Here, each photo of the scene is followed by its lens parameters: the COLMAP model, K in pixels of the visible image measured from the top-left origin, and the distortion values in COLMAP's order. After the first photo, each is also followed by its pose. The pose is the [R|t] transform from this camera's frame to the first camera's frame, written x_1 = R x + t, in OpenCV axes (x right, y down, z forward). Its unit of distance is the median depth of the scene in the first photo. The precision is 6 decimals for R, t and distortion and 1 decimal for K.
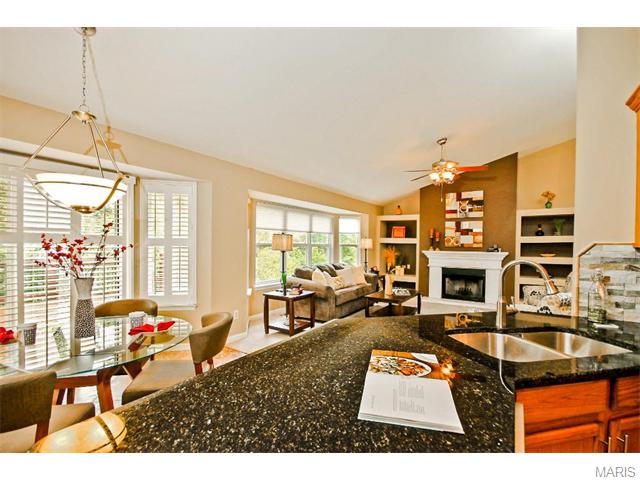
lens RADIAL K [[295.2, 0, 322.5], [0, 295.2, 245.8], [0, 0, 1]] dist [0.000437, -0.000098]
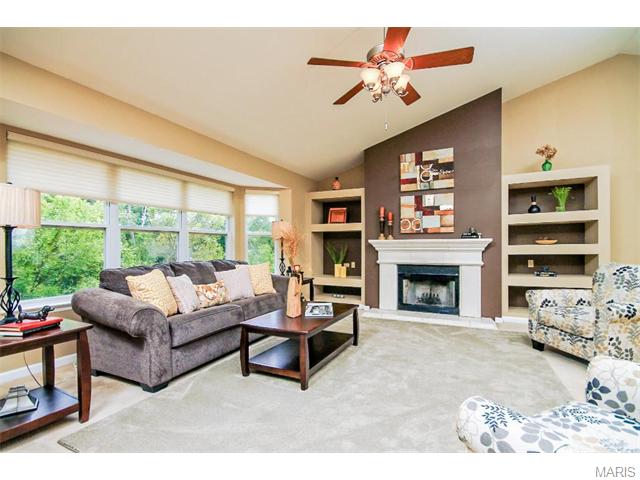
lens RADIAL K [[319.0, 0, 320.0], [0, 319.0, 240.0], [0, 0, 1]] dist [0.000933, 0.000053]
pose [[0.992107, -0.013220, 0.124695, 0.144645], [0.015778, 0.999684, -0.019556, 0.030753], [-0.124397, 0.021369, 0.992002, 0.309499]]
